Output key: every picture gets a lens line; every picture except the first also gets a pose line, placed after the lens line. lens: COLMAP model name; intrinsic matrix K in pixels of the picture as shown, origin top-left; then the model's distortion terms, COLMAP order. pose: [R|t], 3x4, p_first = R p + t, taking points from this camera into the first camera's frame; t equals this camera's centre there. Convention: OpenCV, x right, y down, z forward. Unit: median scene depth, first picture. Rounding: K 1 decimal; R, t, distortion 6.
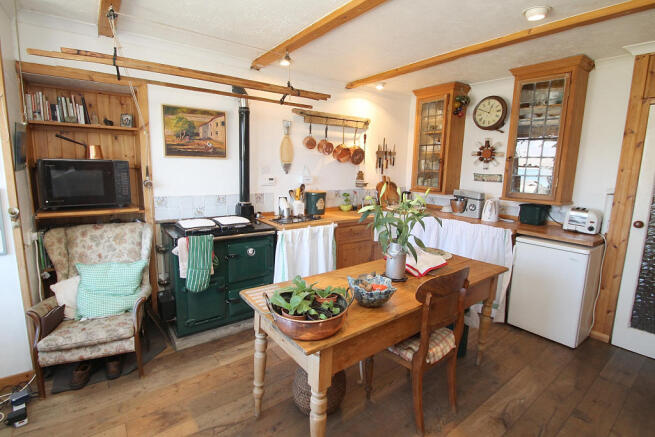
lens RADIAL K [[315.6, 0, 329.4], [0, 315.6, 213.7], [0, 0, 1]] dist [0.000540, 0.000213]
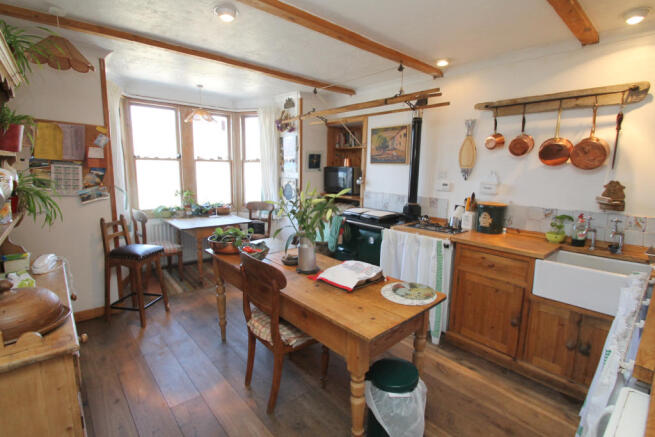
lens RADIAL K [[315.6, 0, 329.0], [0, 315.6, 217.7], [0, 0, 1]] dist [0.000540, 0.000213]
pose [[0.072326, 0.134798, -0.988230, 0.774342], [-0.172946, 0.977510, 0.120678, -0.067946], [0.982272, 0.162182, 0.094012, 0.593505]]
